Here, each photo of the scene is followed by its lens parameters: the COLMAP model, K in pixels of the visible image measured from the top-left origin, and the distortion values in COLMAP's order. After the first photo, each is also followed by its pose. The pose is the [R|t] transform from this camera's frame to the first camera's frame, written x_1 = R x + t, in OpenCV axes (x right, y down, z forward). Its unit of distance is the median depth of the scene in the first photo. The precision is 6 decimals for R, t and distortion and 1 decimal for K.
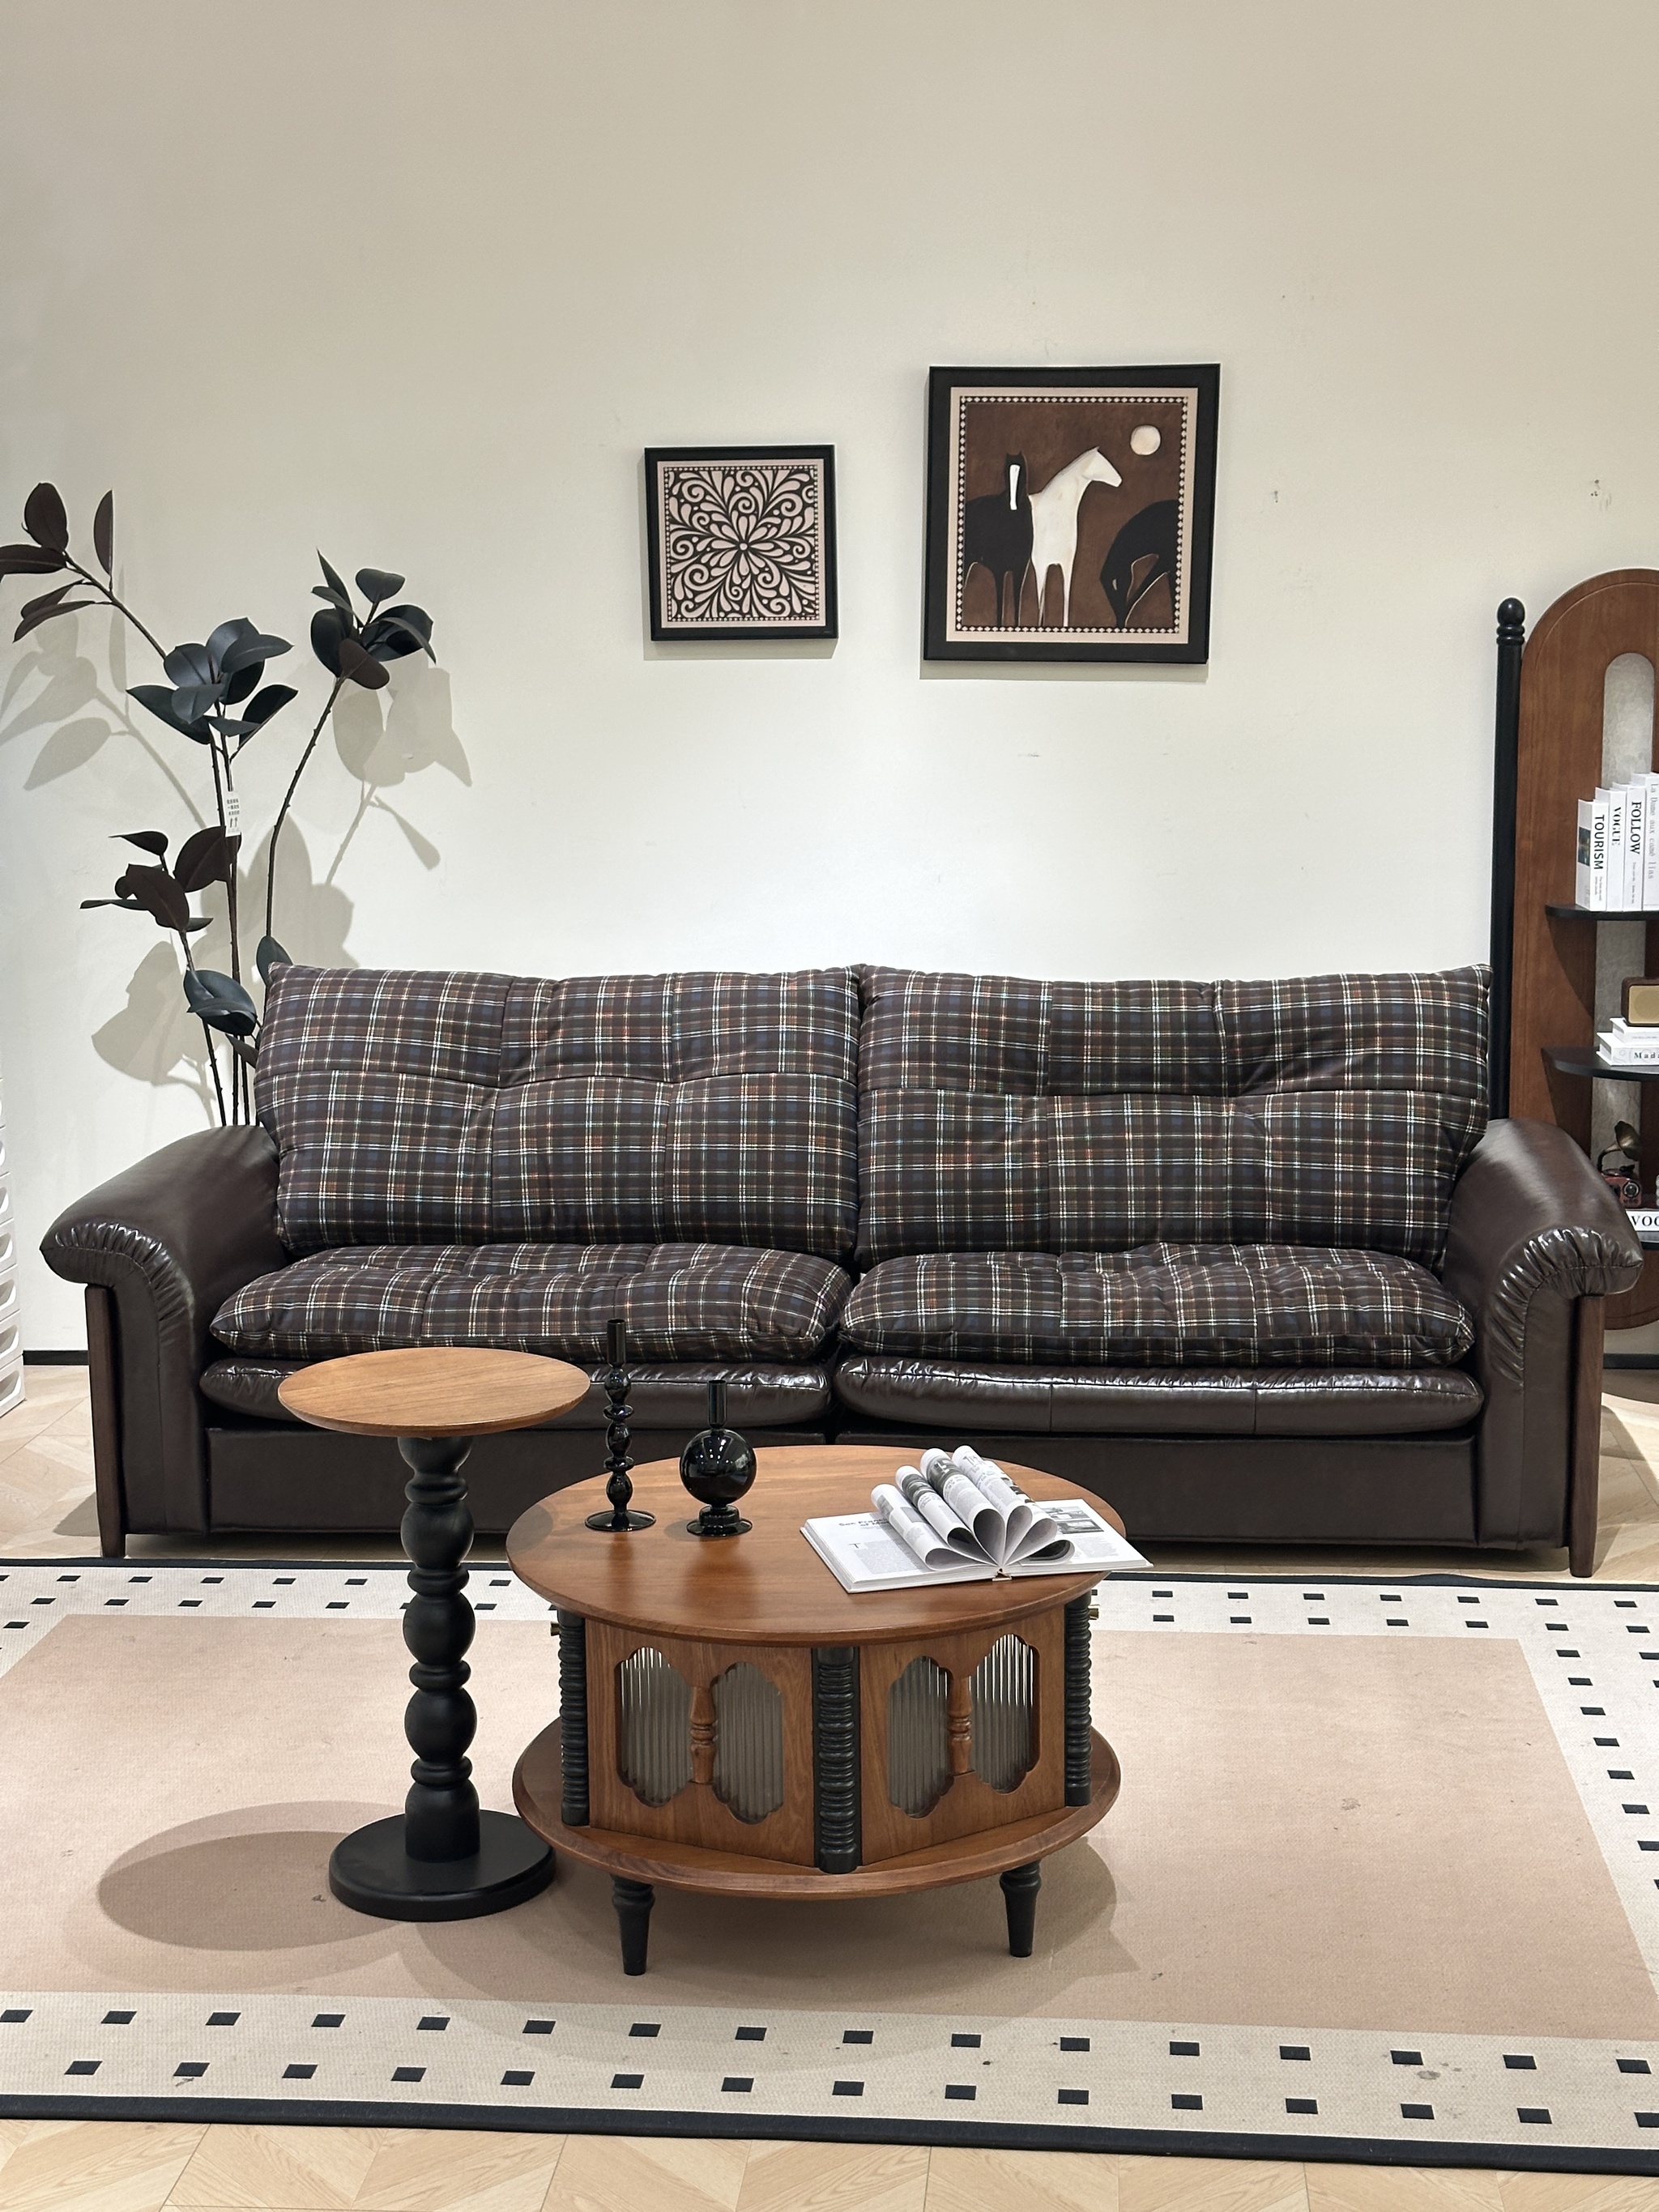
lens RADIAL K [[3082.8, 0, 846.1], [0, 3082.8, 1115.0], [0, 0, 1]] dist [0.138538, 0.000000]
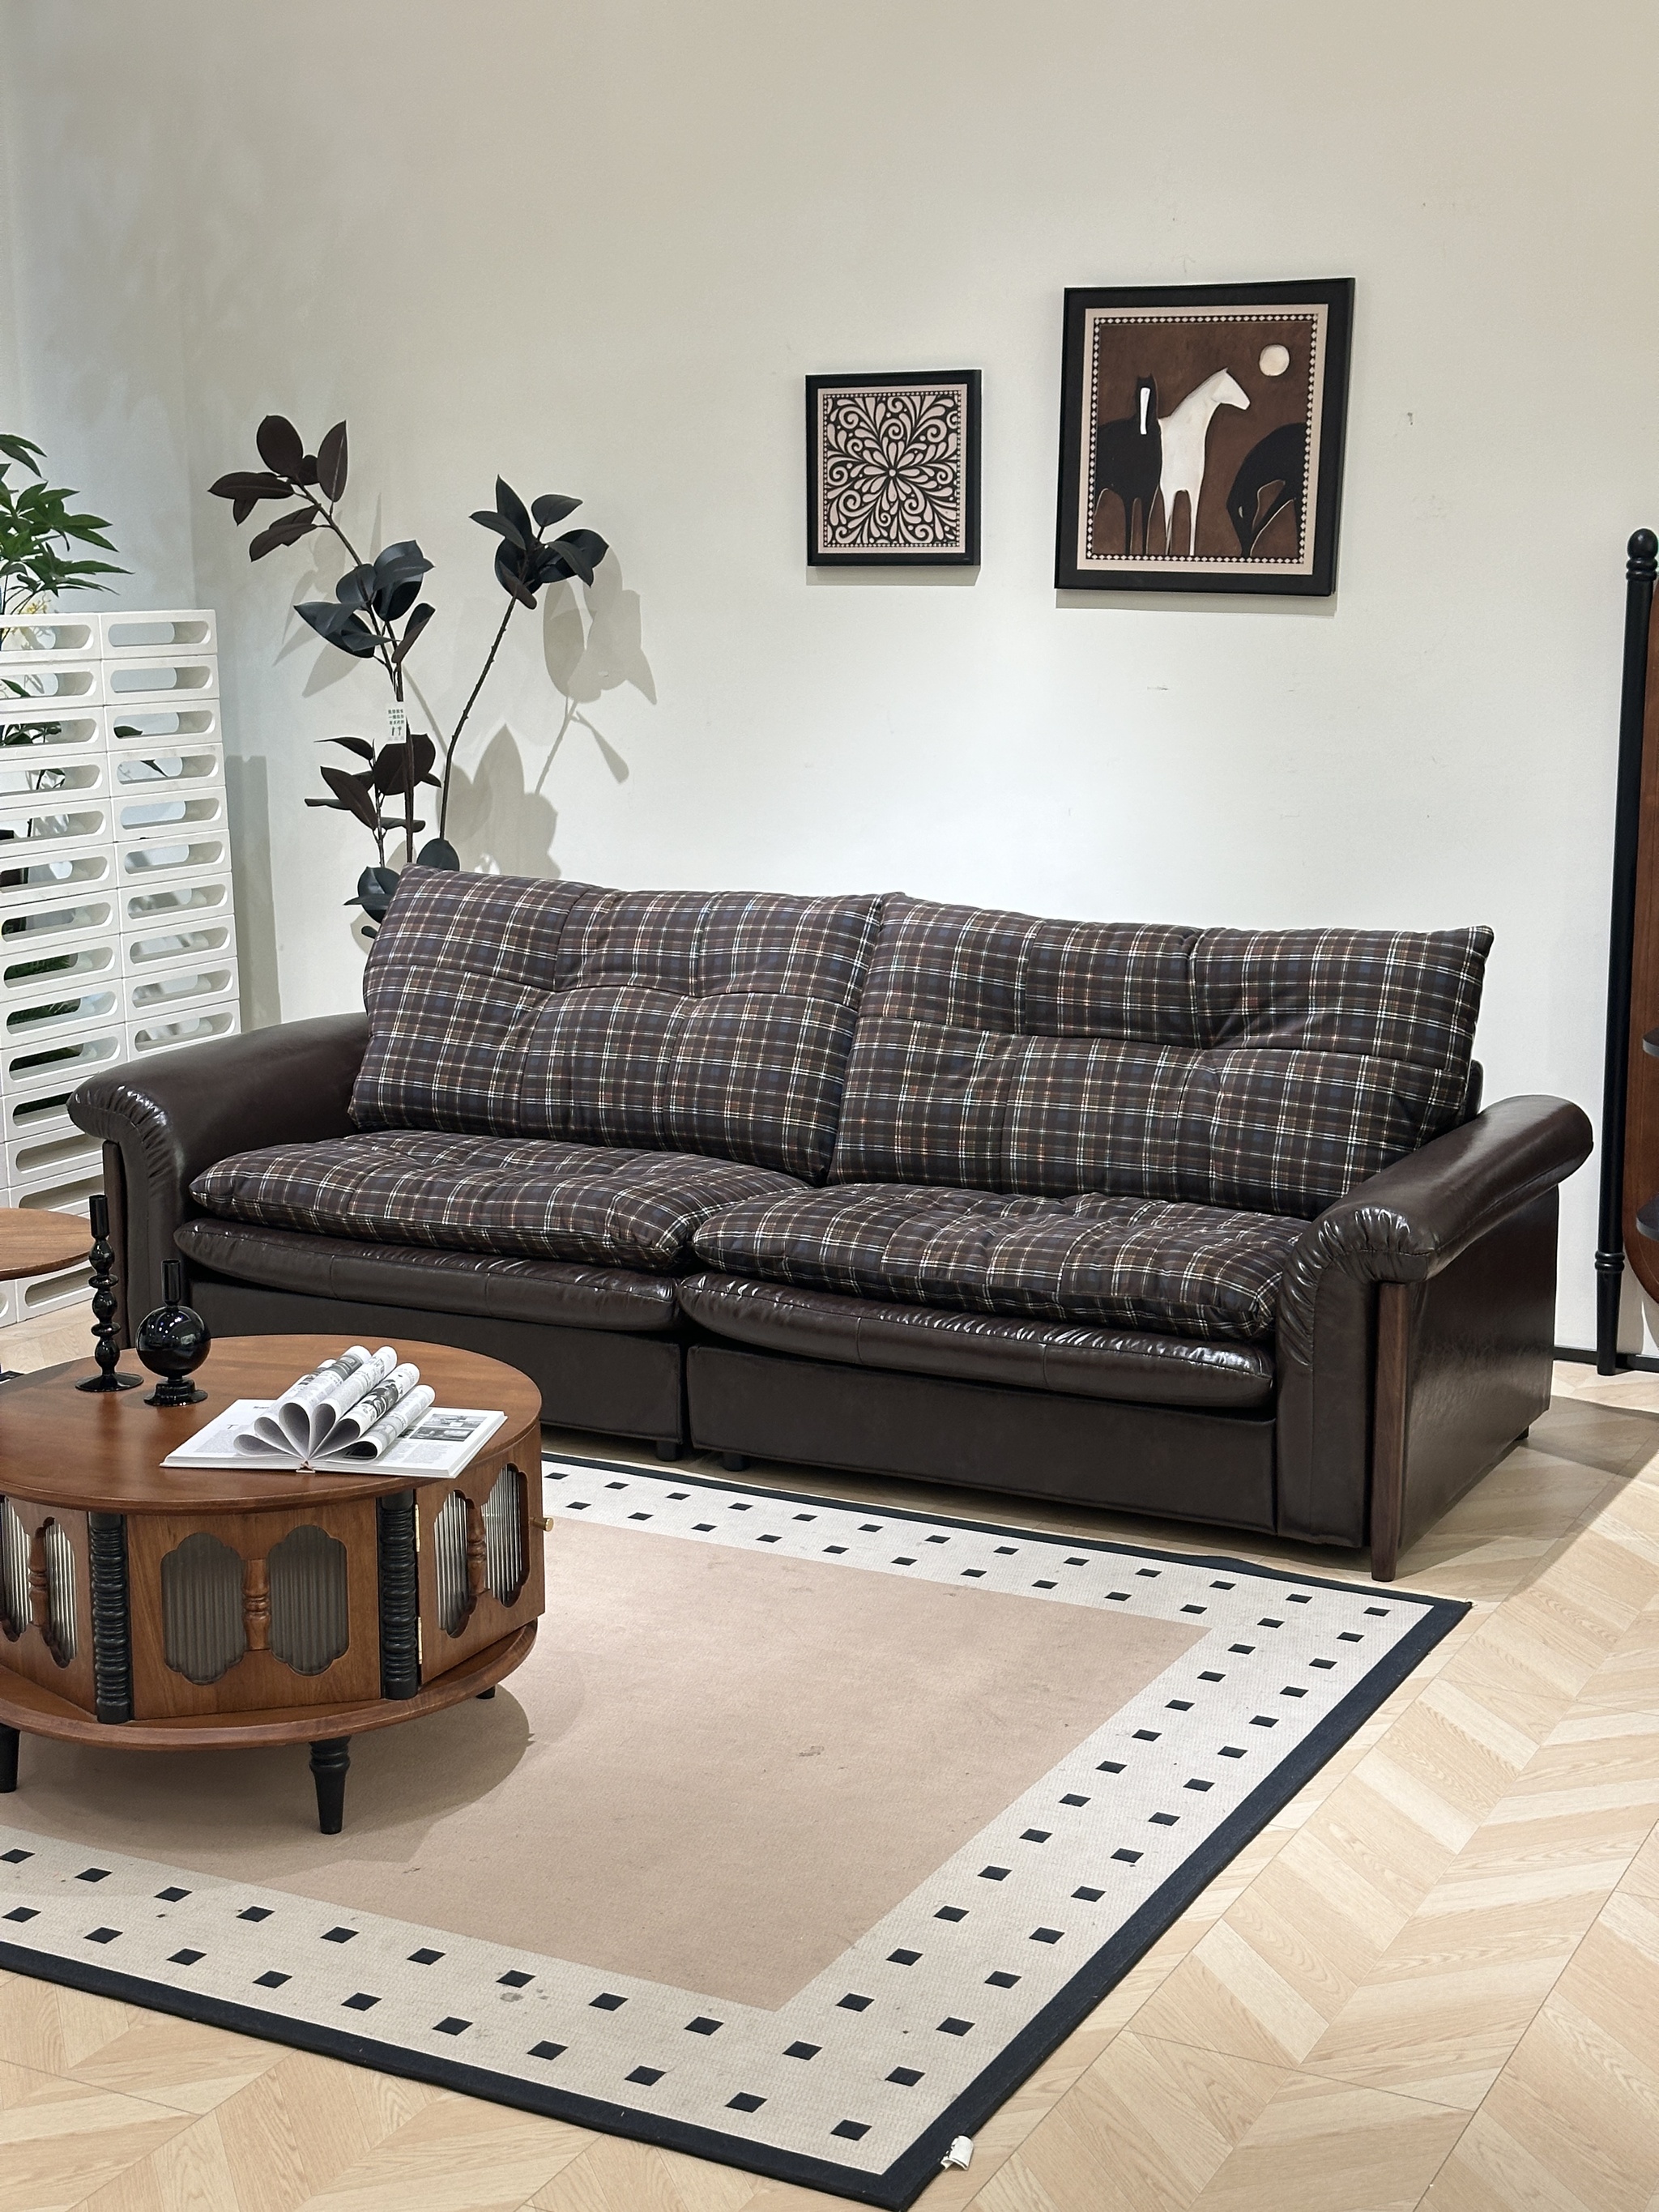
lens RADIAL K [[3082.8, 0, 837.0], [0, 3082.8, 1112.8], [0, 0, 1]] dist [0.138538, 0.000000]
pose [[0.922200, 0.079507, -0.378453, 0.386403], [-0.070519, 0.996802, 0.037576, -0.014249], [0.380230, -0.007965, 0.924858, 0.066504]]
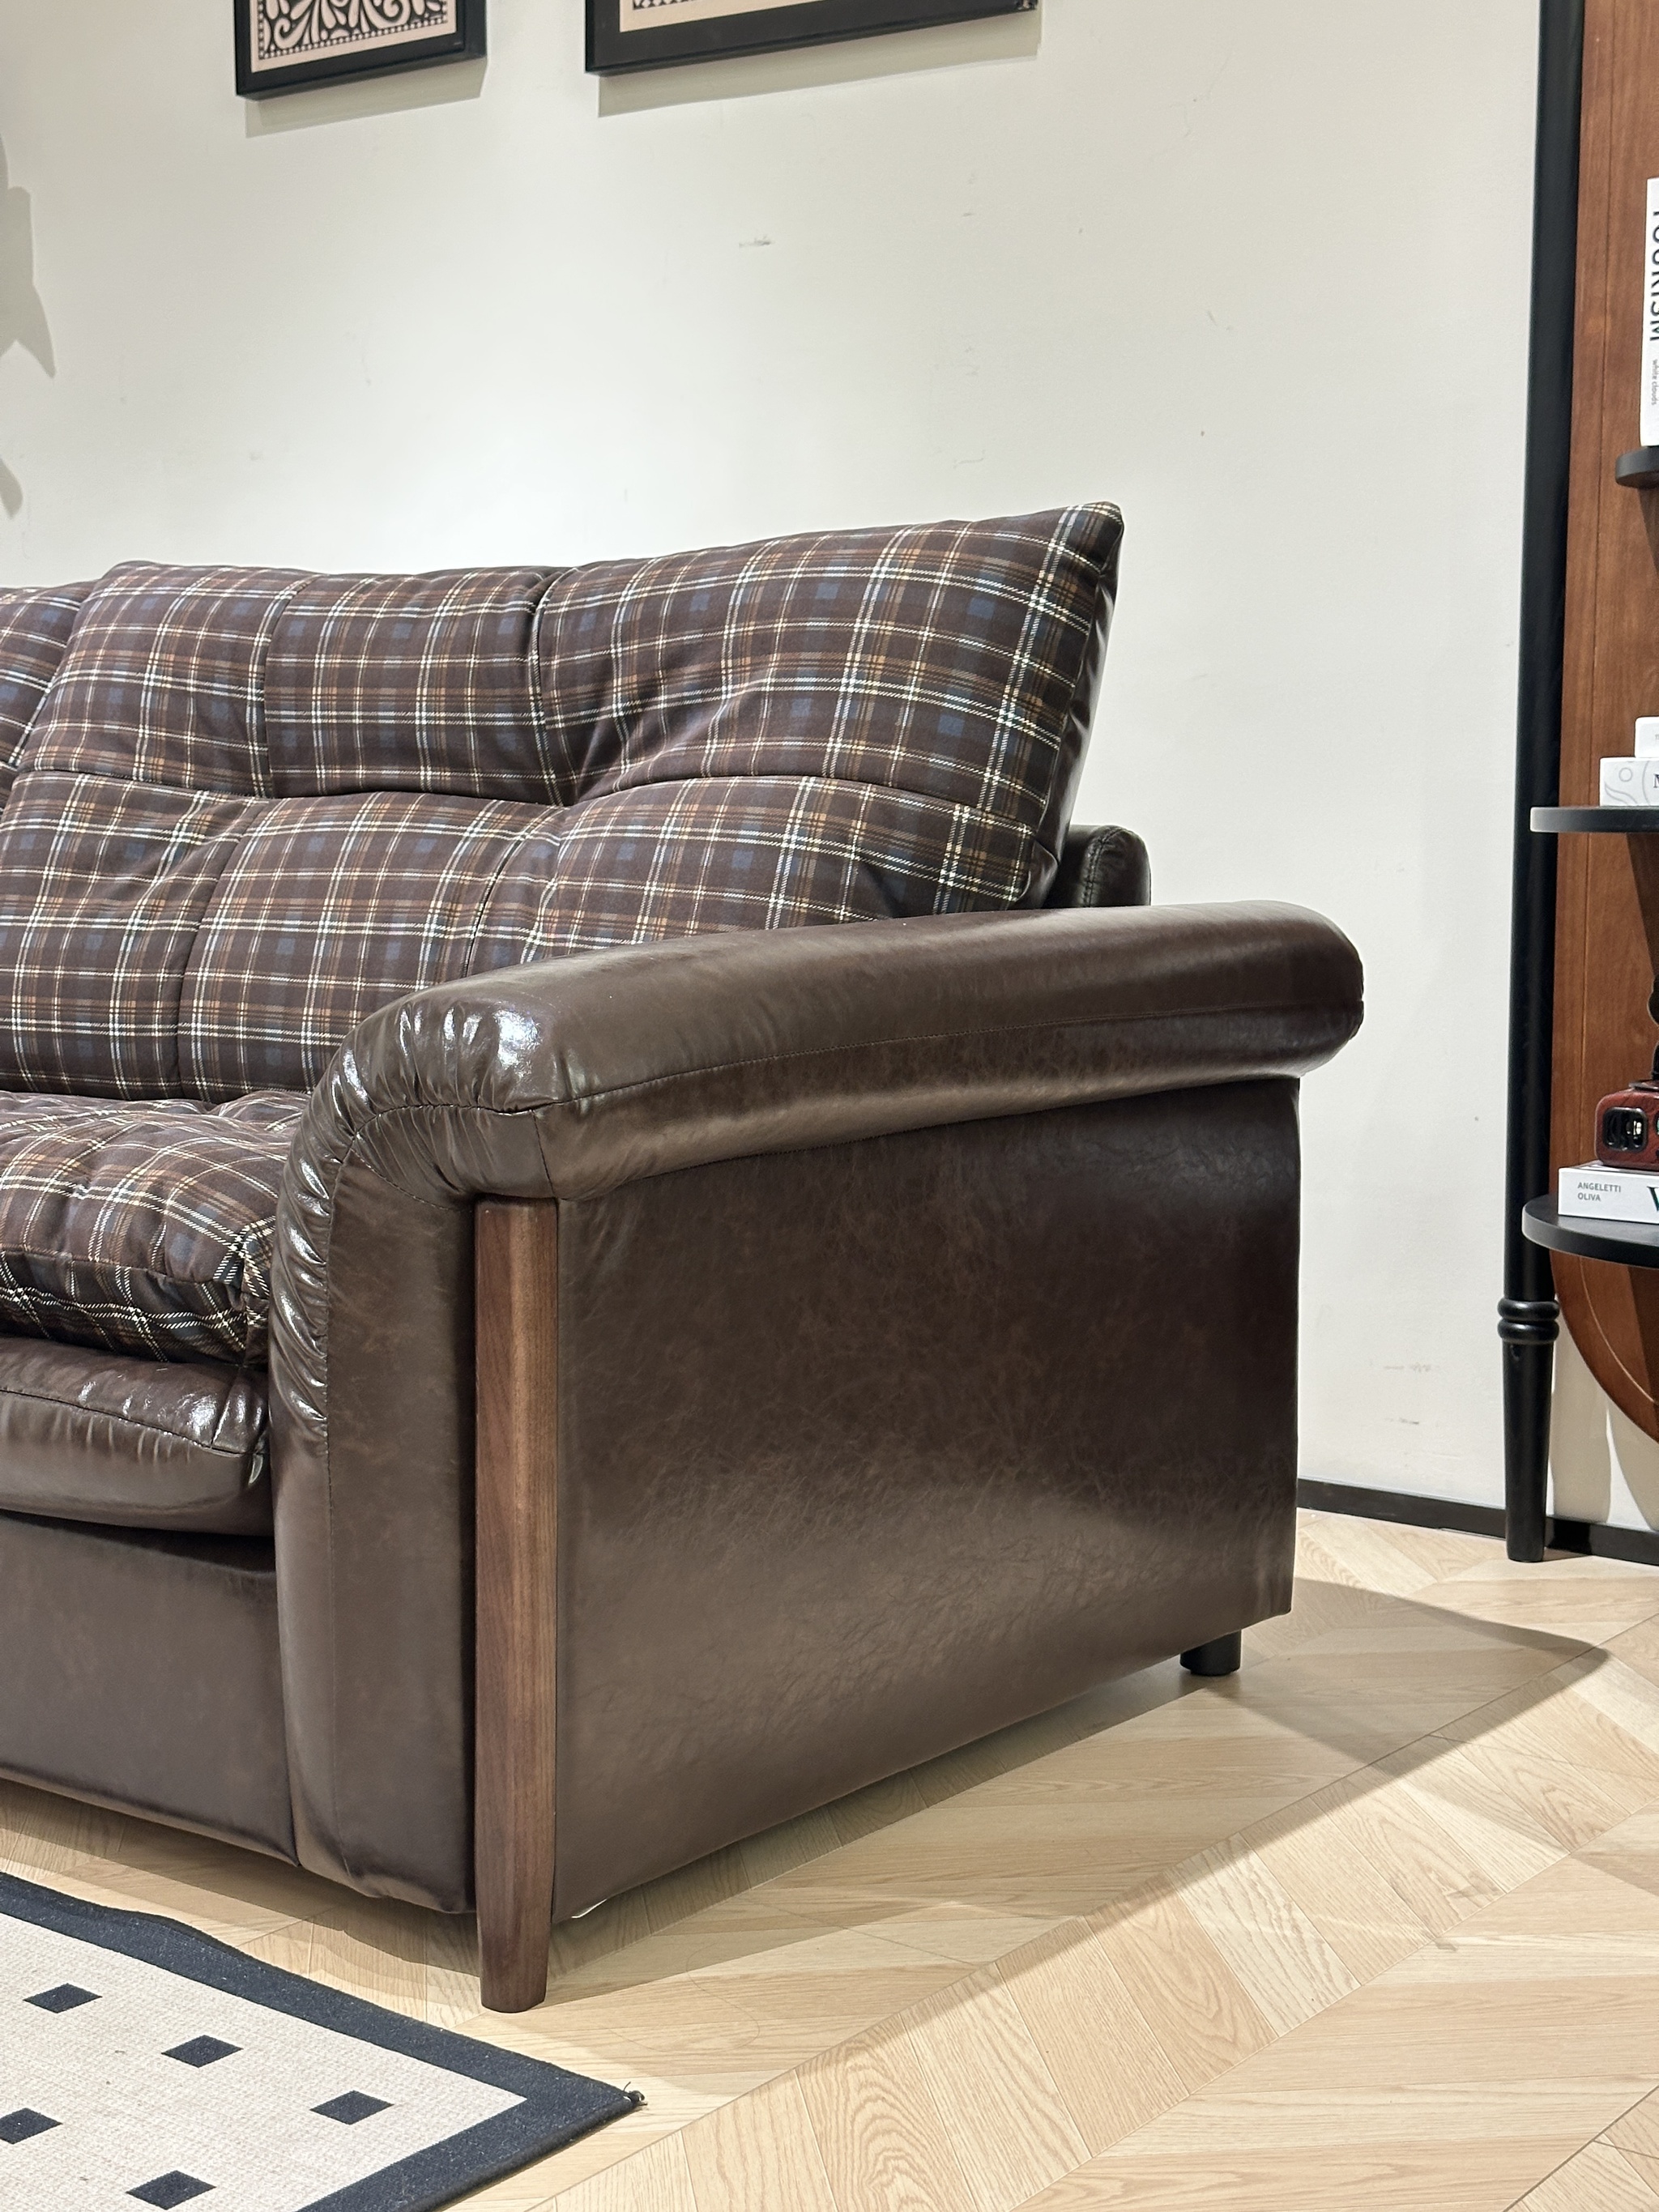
lens RADIAL K [[3082.8, 0, 827.6], [0, 3082.8, 1103.9], [0, 0, 1]] dist [0.138538, 0.000000]
pose [[0.836663, 0.067920, -0.543490, 0.408895], [-0.101074, 0.994386, -0.031327, 0.048513], [0.538311, 0.081143, 0.838831, 0.645107]]
